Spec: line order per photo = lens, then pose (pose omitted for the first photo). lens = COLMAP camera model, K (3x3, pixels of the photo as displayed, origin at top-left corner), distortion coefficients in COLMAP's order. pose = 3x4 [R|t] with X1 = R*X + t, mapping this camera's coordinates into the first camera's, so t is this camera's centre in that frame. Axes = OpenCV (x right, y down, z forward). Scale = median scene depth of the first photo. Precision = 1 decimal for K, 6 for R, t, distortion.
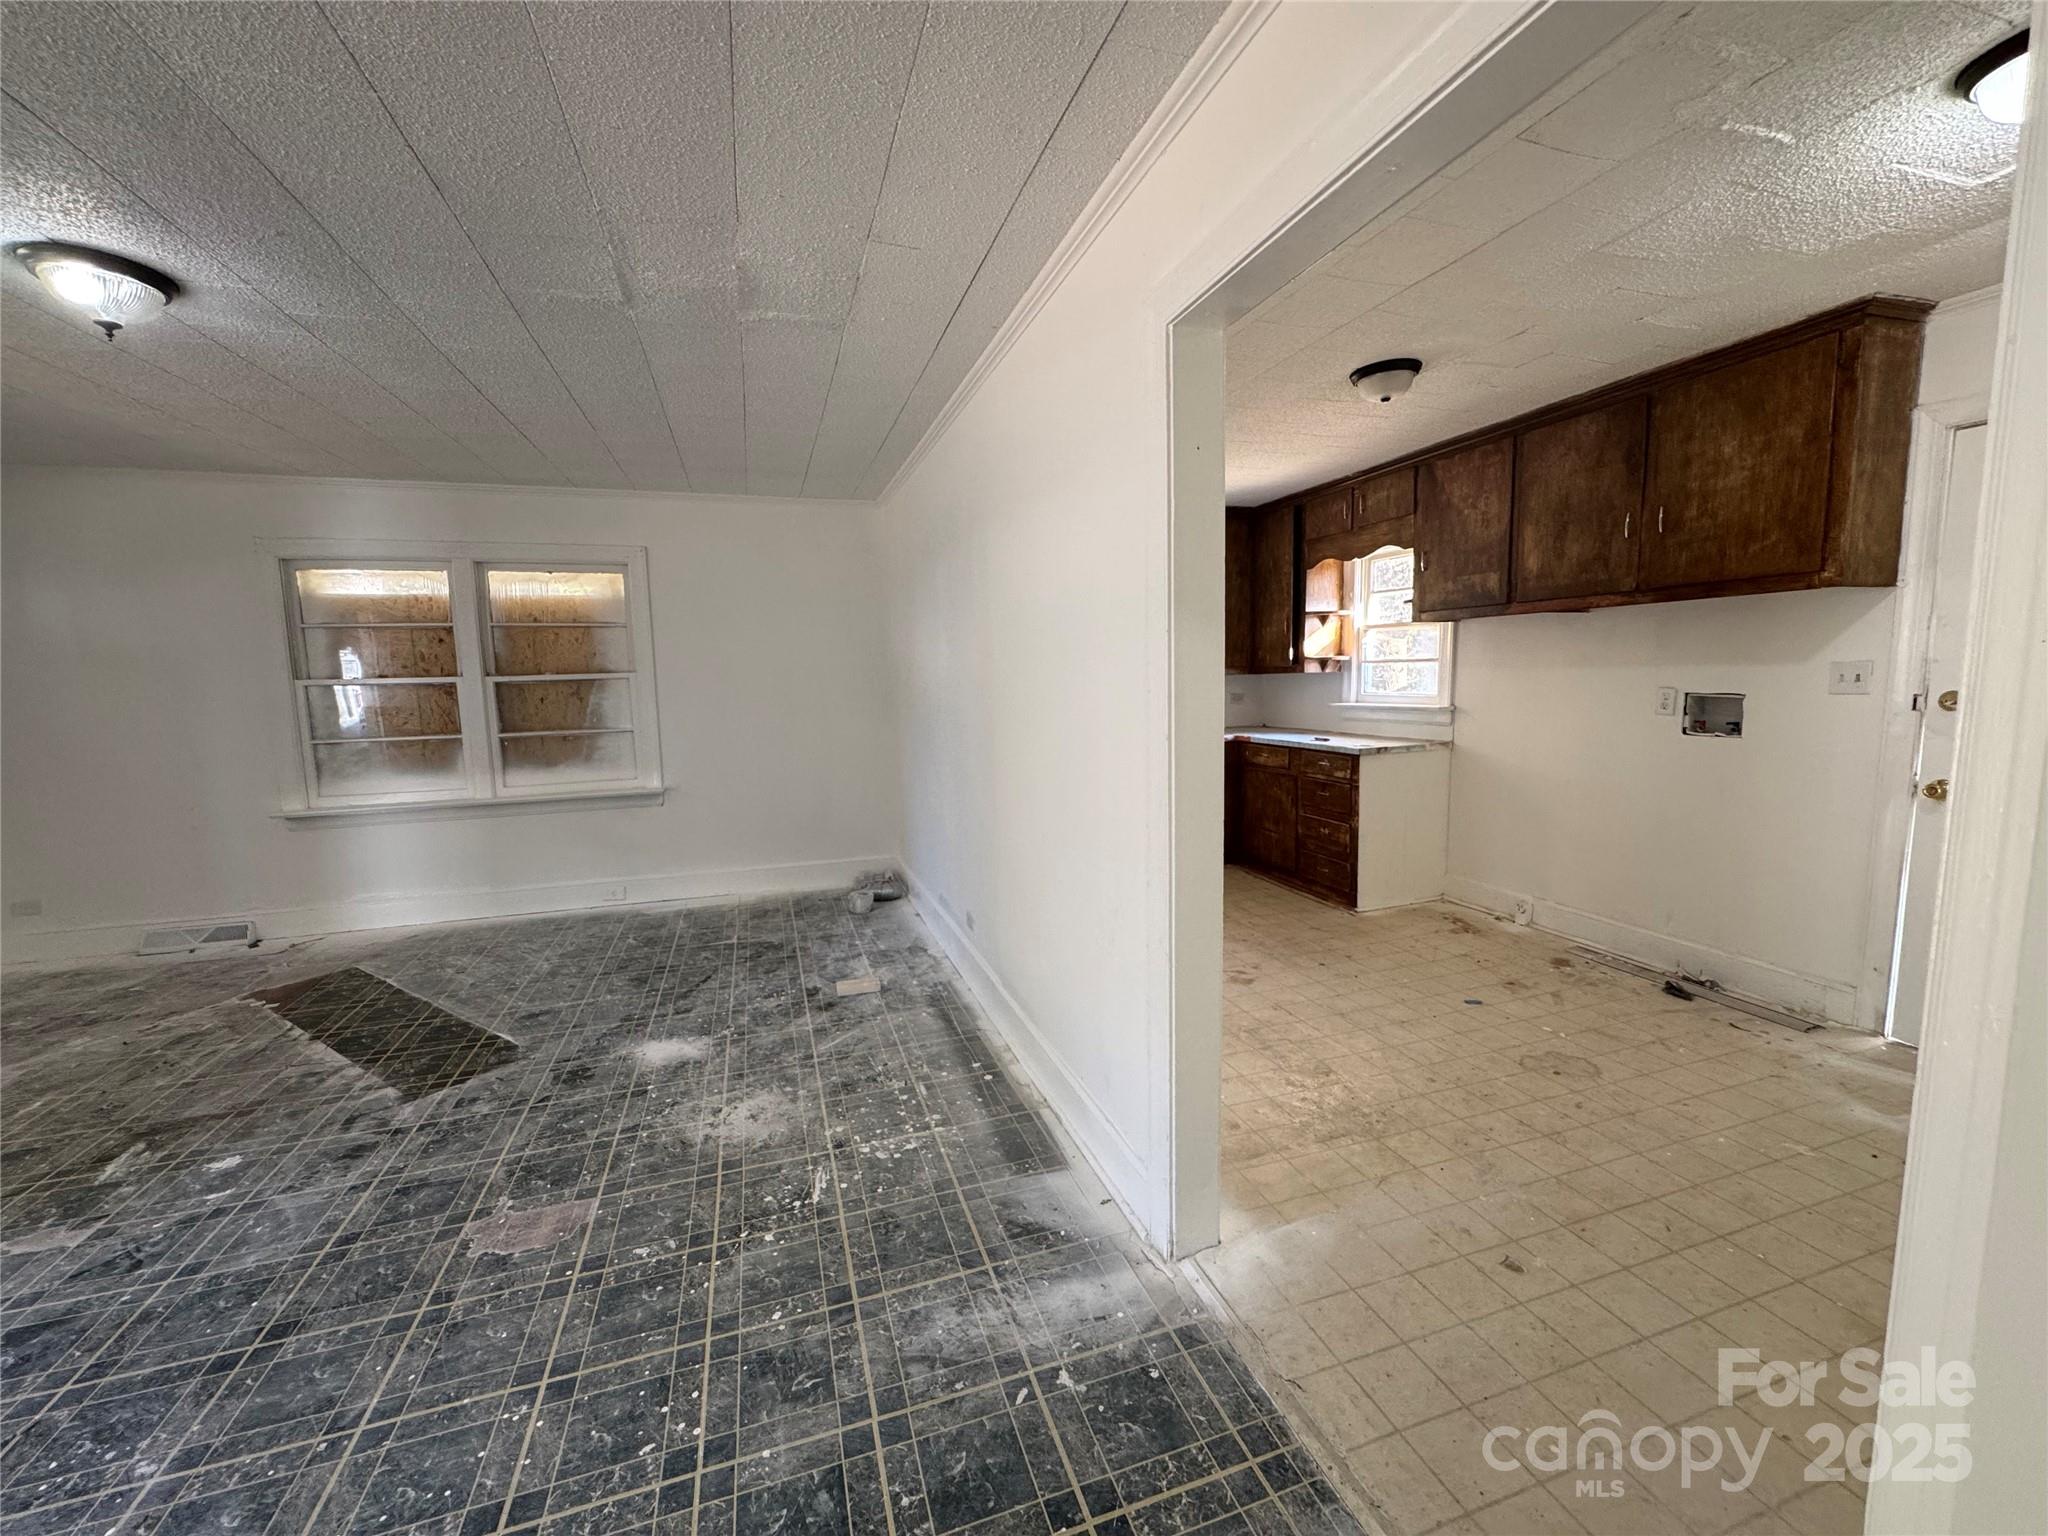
lens RADIAL K [[817.7, 0, 1022.0], [0, 817.7, 768.0], [0, 0, 1]] dist [-0.004363, 0.000573]
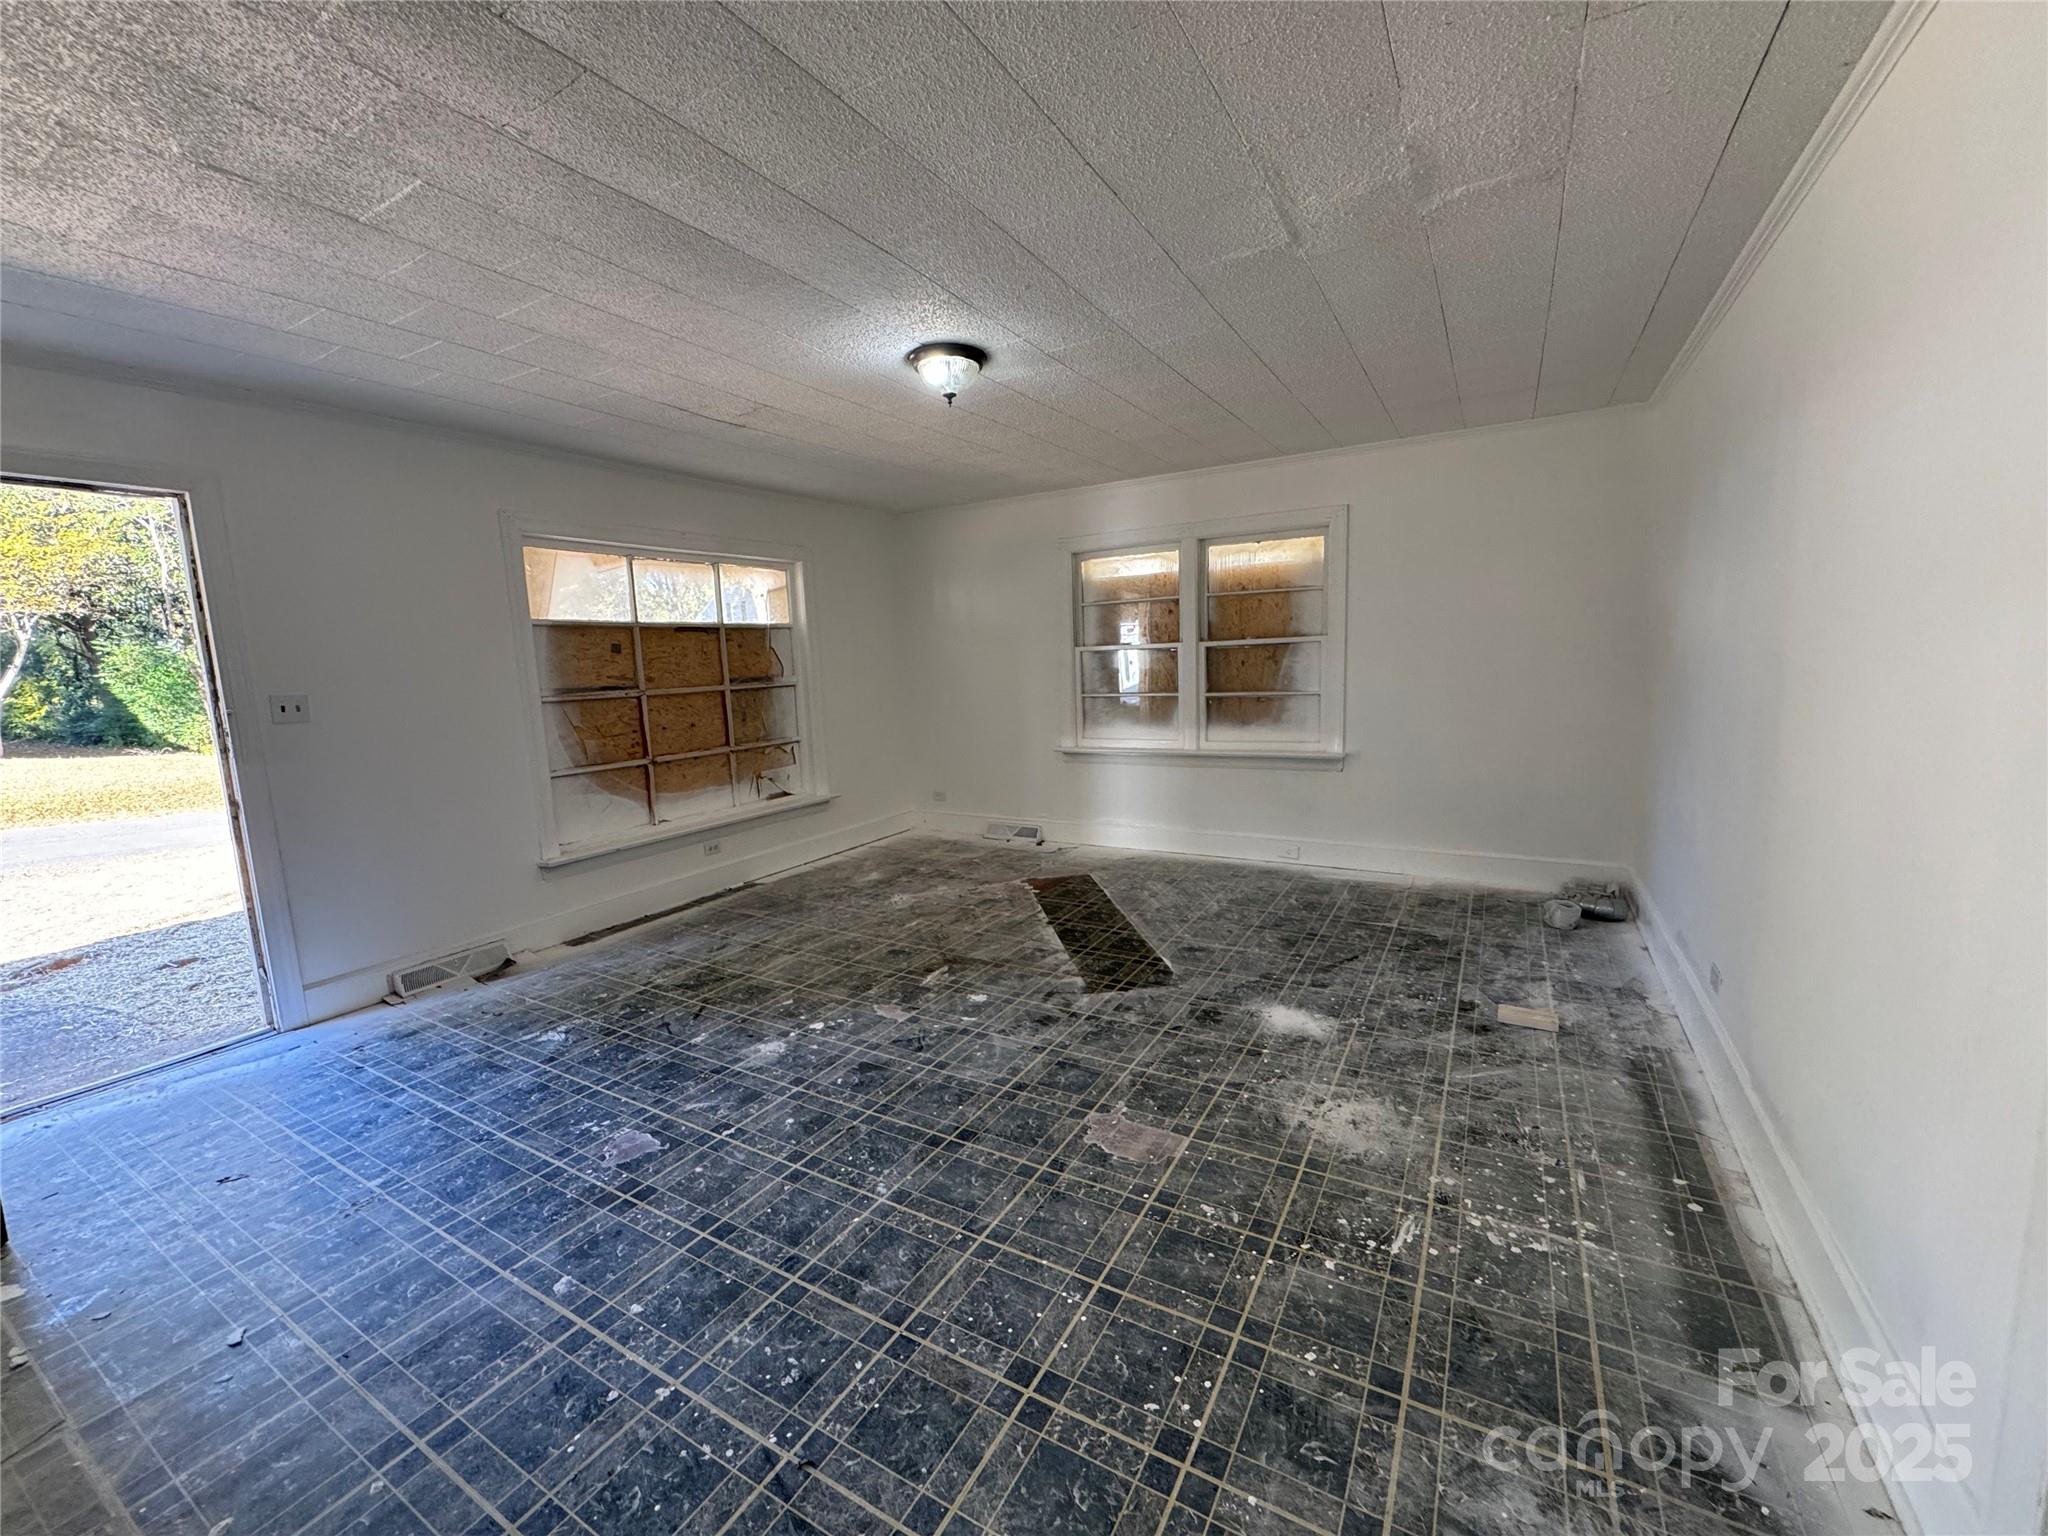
lens RADIAL K [[817.7, 0, 1022.5], [0, 817.7, 768.2], [0, 0, 1]] dist [-0.004363, 0.000573]
pose [[0.664295, 0.097322, -0.741108, 0.046066], [-0.064290, 0.995253, 0.073070, -0.007229], [0.744701, -0.000894, 0.667398, 0.088540]]
